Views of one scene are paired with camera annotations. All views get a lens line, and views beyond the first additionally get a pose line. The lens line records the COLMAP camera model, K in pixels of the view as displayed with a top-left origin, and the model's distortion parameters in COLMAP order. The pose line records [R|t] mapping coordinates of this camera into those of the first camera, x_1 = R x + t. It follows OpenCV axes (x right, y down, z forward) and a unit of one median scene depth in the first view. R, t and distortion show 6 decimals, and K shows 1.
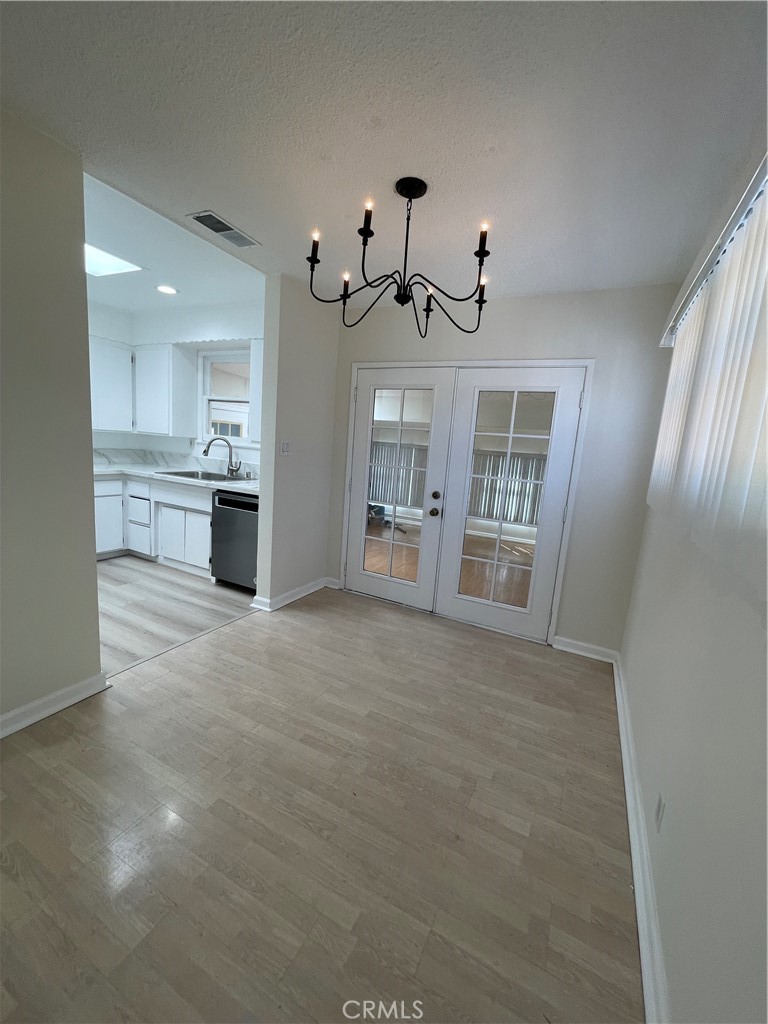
lens RADIAL K [[414.5, 0, 384.0], [0, 414.5, 512.0], [0, 0, 1]] dist [-0.001869, 0.000041]
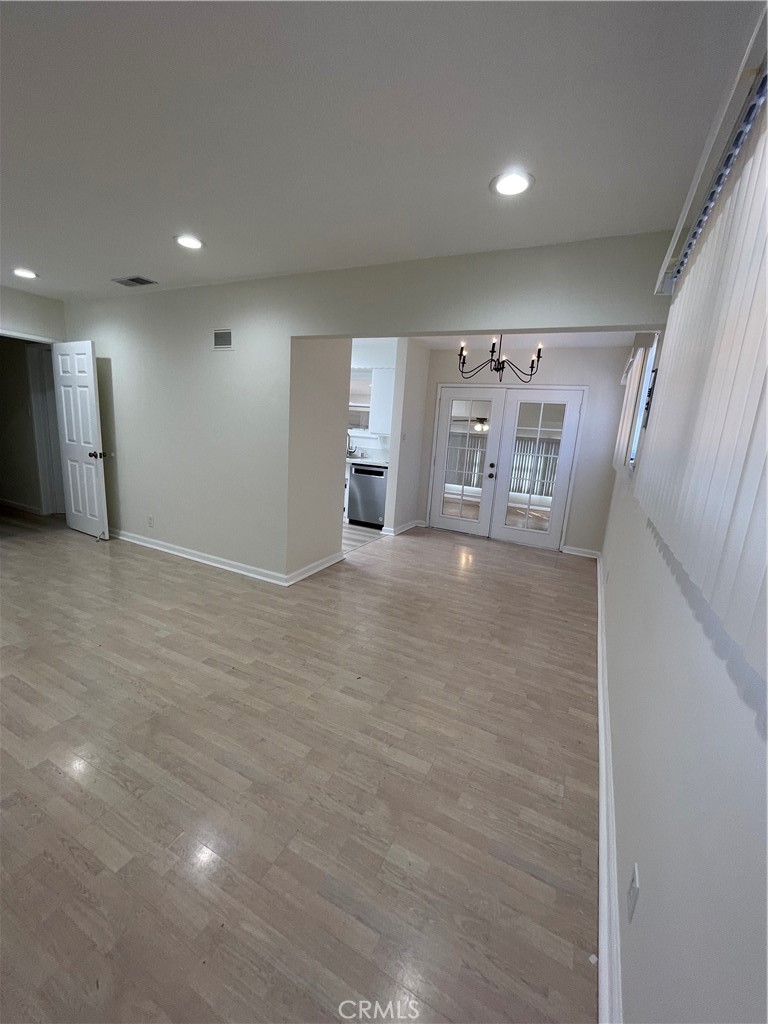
lens RADIAL K [[414.5, 0, 384.0], [0, 414.5, 512.0], [0, 0, 1]] dist [-0.001869, 0.000041]
pose [[0.999954, -0.009138, -0.002778, -0.327001], [0.009235, 0.999266, 0.037172, 0.086071], [0.002436, -0.037196, 0.999305, -0.711445]]
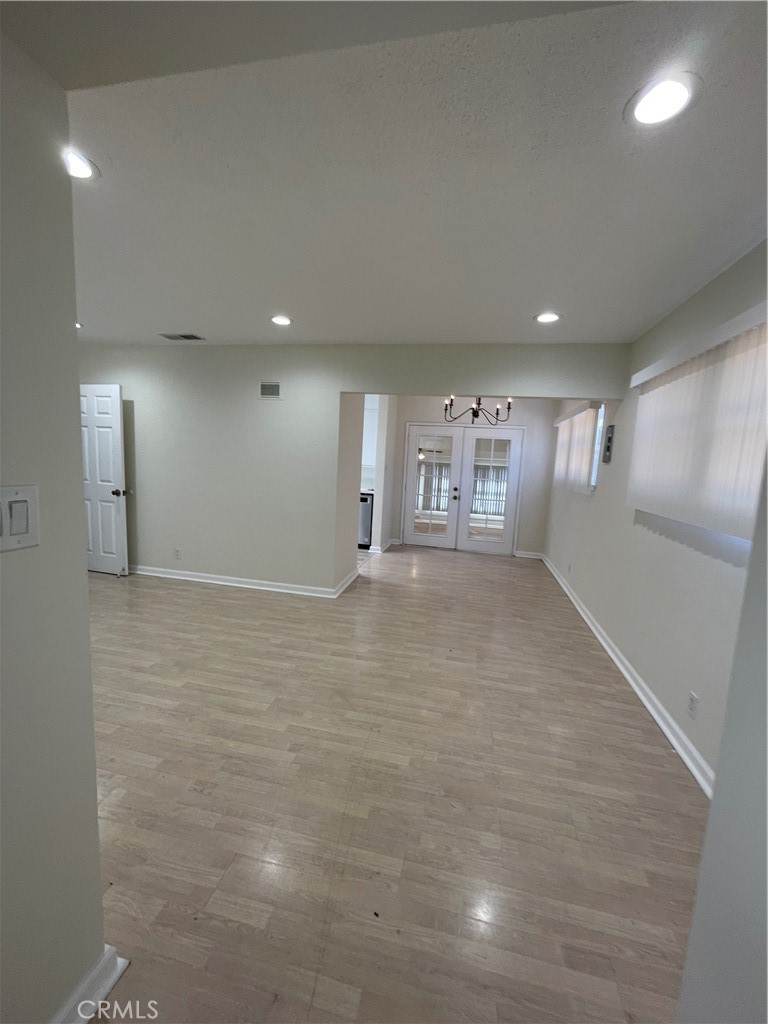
lens RADIAL K [[414.5, 0, 384.0], [0, 414.5, 512.0], [0, 0, 1]] dist [-0.001869, 0.000041]
pose [[0.967858, -0.057644, 0.244801, -0.763054], [0.062781, 0.997940, -0.013230, 0.080097], [-0.243534, 0.028174, 0.969483, -0.922794]]
